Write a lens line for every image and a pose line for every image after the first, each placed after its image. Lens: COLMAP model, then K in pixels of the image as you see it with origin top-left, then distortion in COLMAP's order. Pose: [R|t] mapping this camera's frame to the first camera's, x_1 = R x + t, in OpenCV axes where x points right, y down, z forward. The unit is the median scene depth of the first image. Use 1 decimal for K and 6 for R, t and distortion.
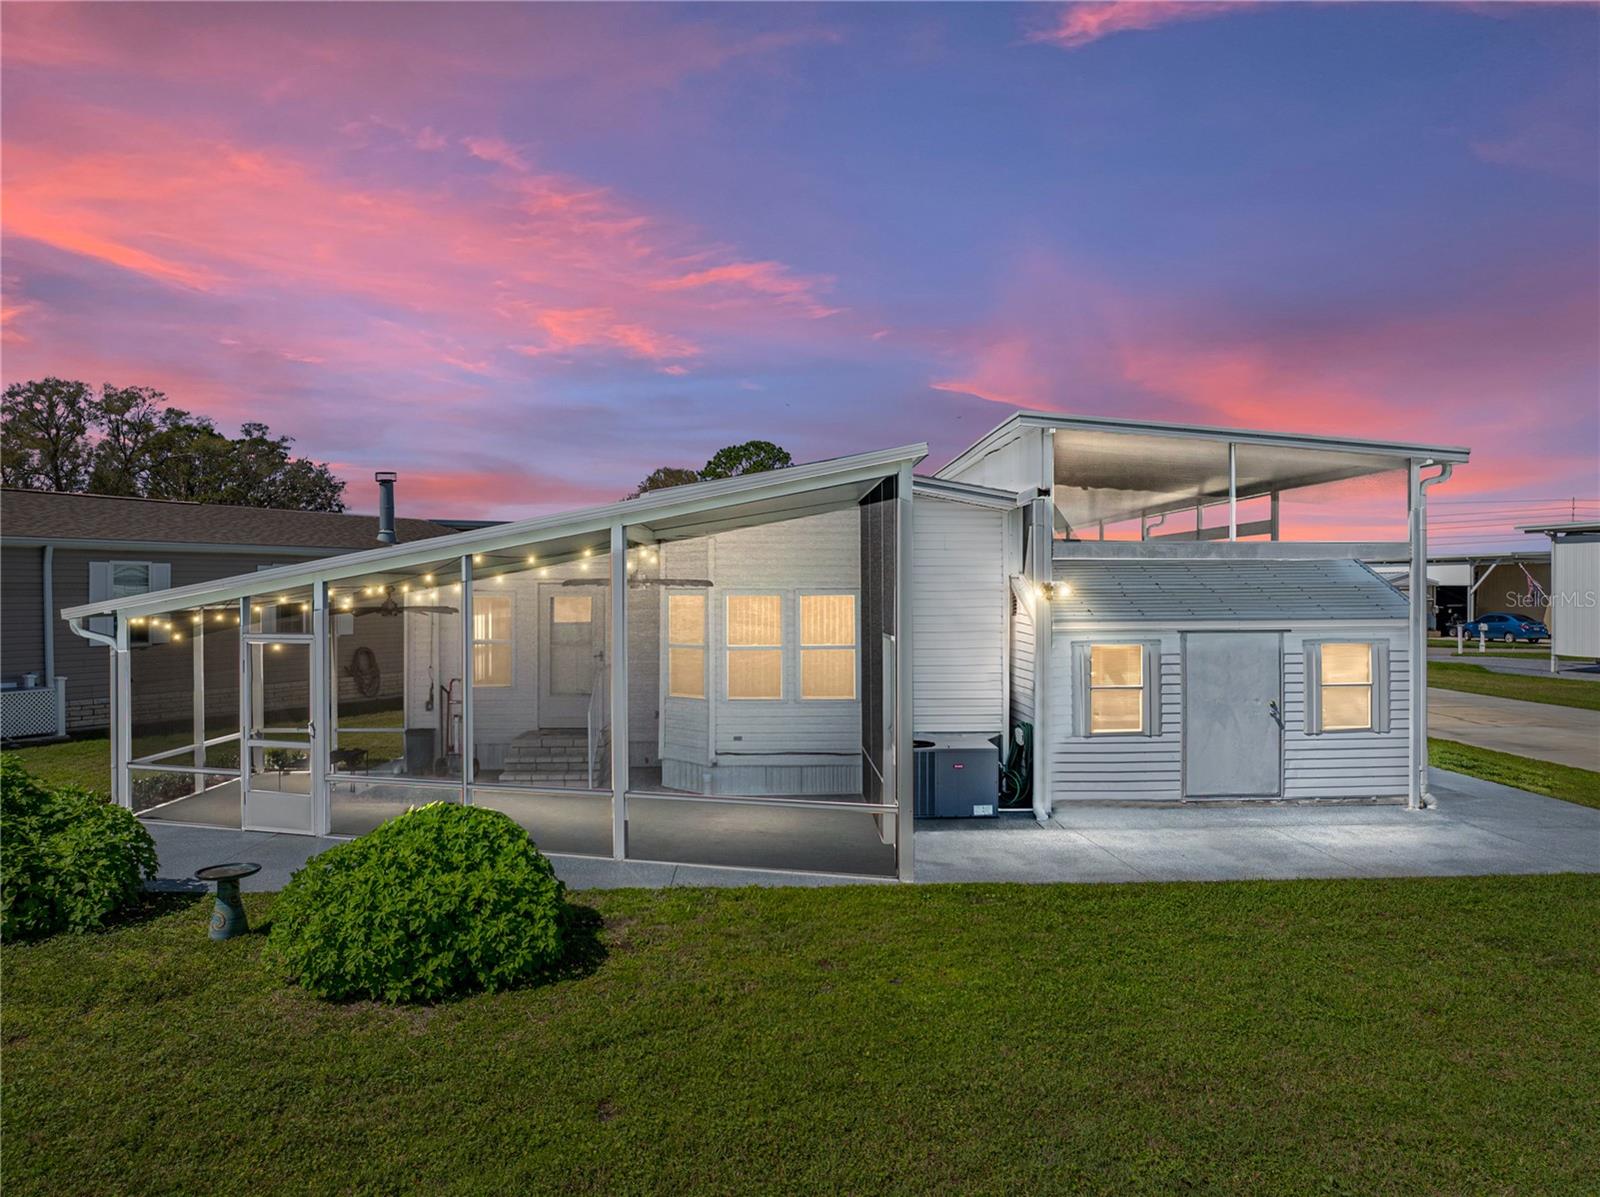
lens RADIAL K [[1122.2, 0, 800.0], [0, 1122.2, 594.9], [0, 0, 1]] dist [-0.027366, 0.019412]
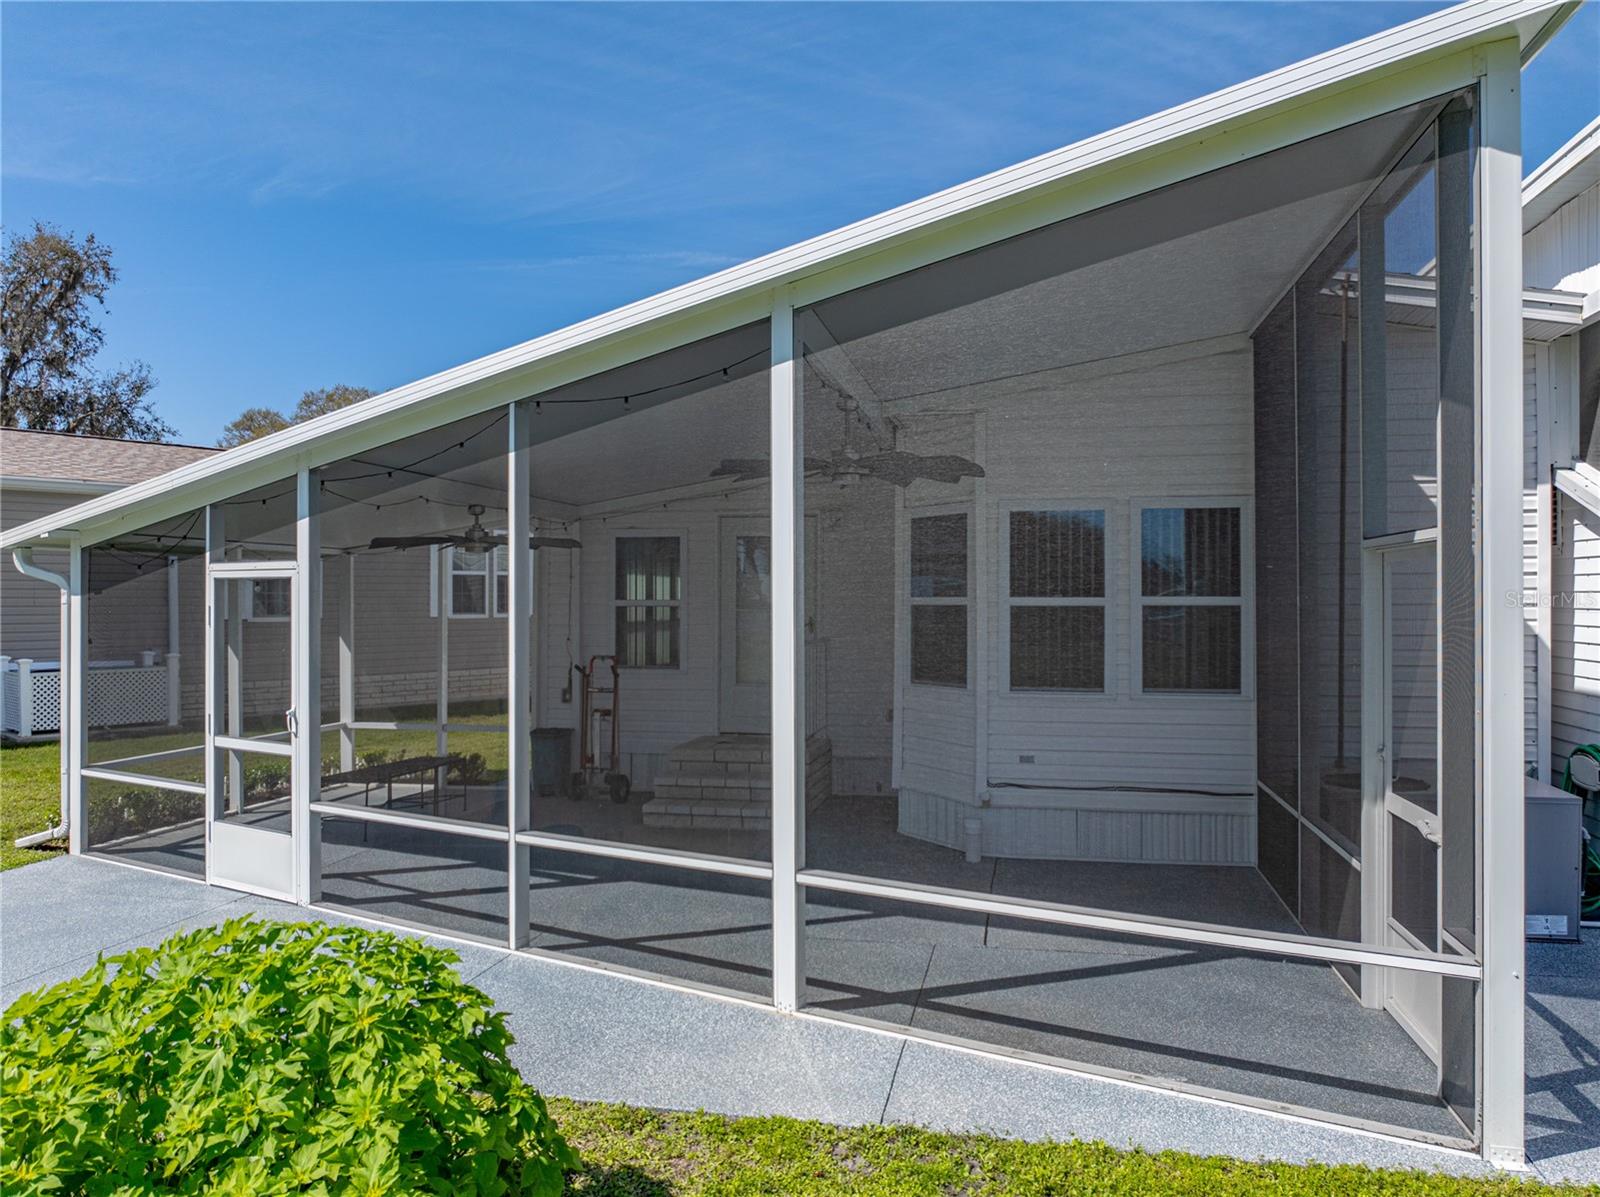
lens RADIAL K [[1144.5, 0, 802.8], [0, 1144.5, 595.0], [0, 0, 1]] dist [-0.020779, 0.011678]
pose [[0.973334, 0.001399, -0.229387, -0.034694], [-0.003080, 0.999971, -0.006972, 0.050913], [0.229371, 0.007492, 0.973310, 0.424236]]
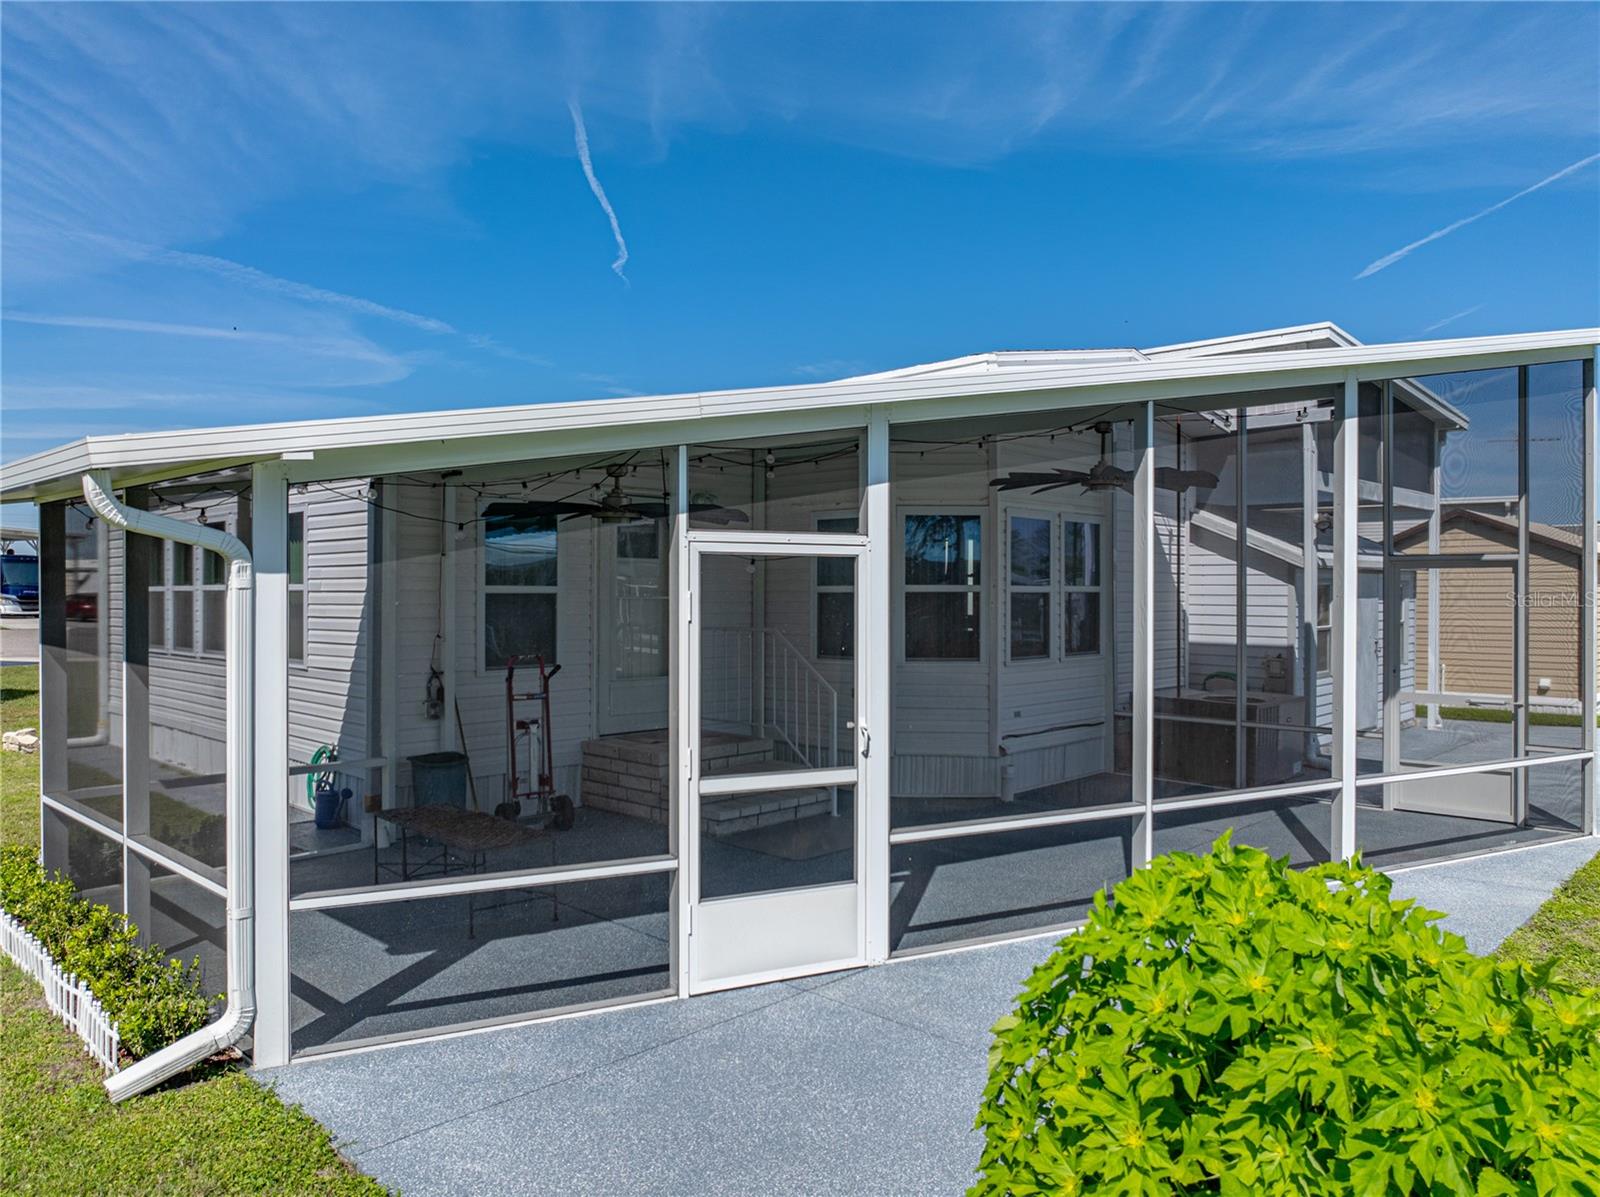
lens RADIAL K [[1122.2, 0, 800.0], [0, 1122.2, 594.9], [0, 0, 1]] dist [-0.027366, 0.019412]
pose [[0.713450, 0.003010, 0.700699, -0.713575], [-0.003209, 0.999994, -0.001029, 0.054689], [-0.700698, -0.001514, 0.713456, 0.613779]]
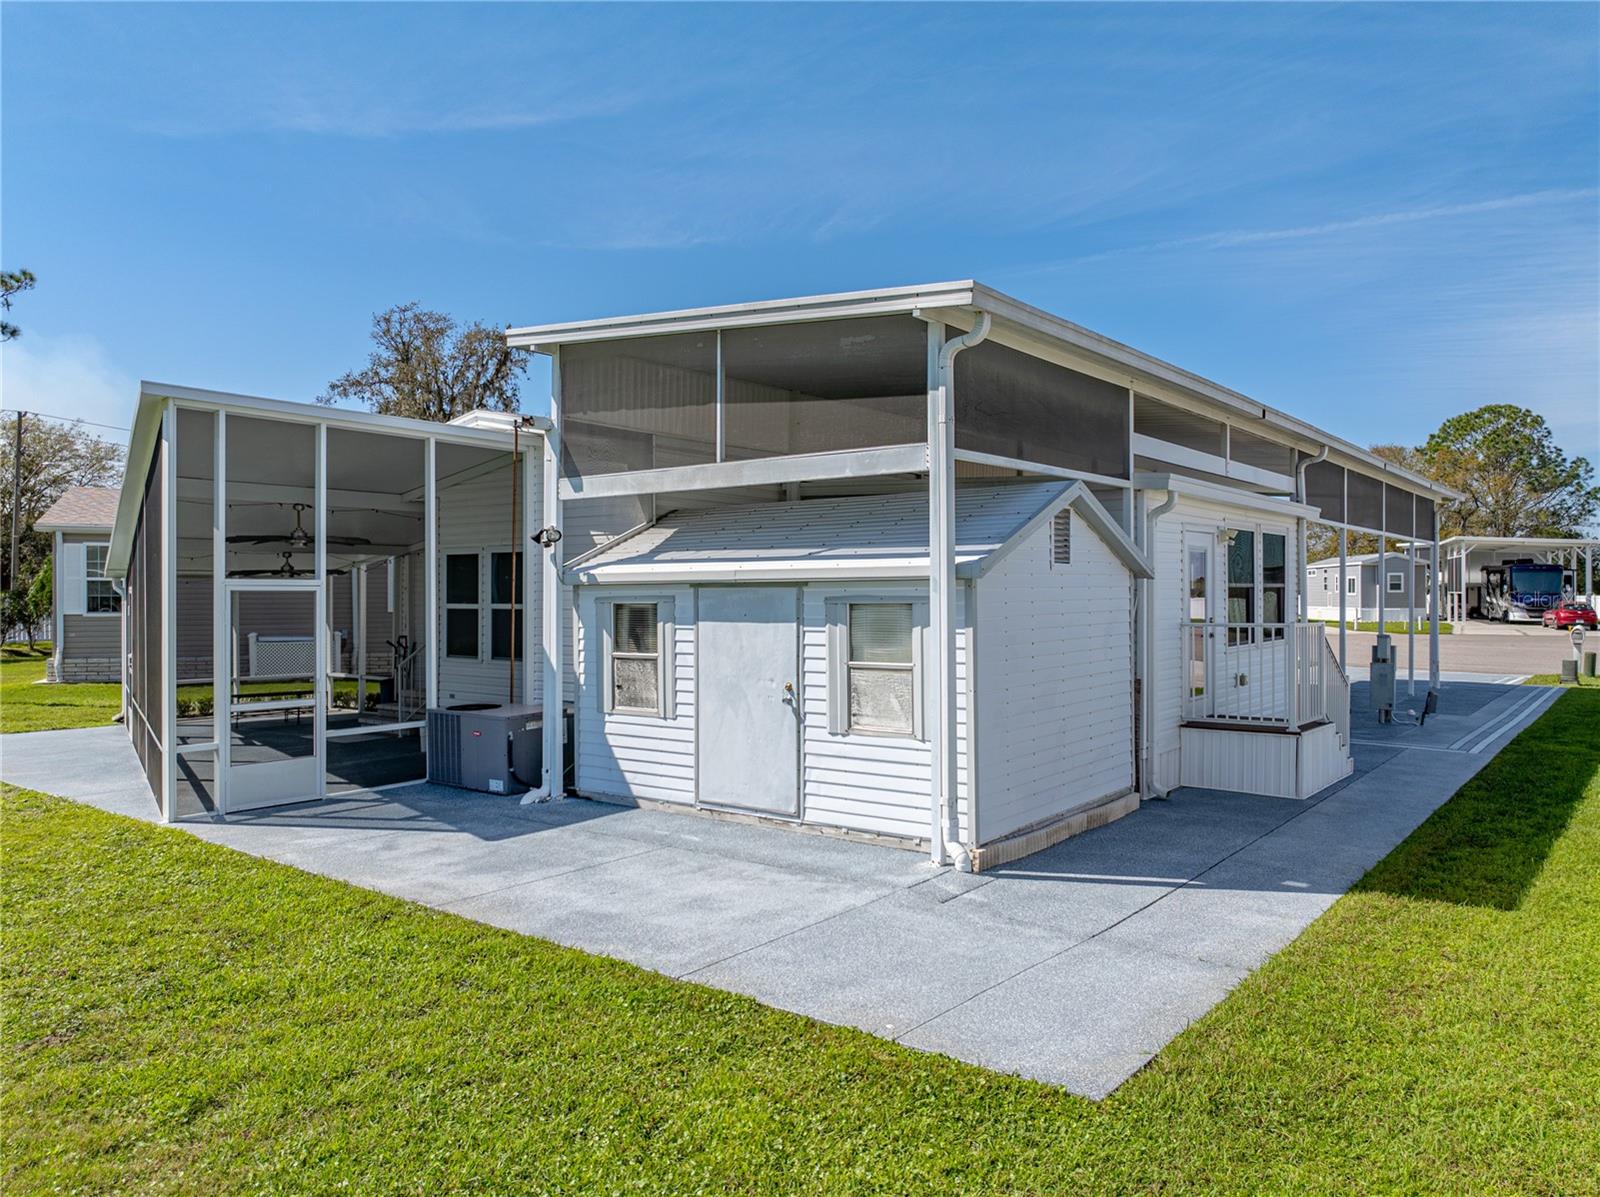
lens RADIAL K [[1125.6, 0, 800.0], [0, 1125.6, 598.5], [0, 0, 1]] dist [-0.024228, 0.014591]
pose [[0.766468, 0.003883, -0.642271, 0.886853], [-0.003410, 0.999992, 0.001976, 0.039771], [0.642274, 0.000676, 0.766475, 0.453581]]
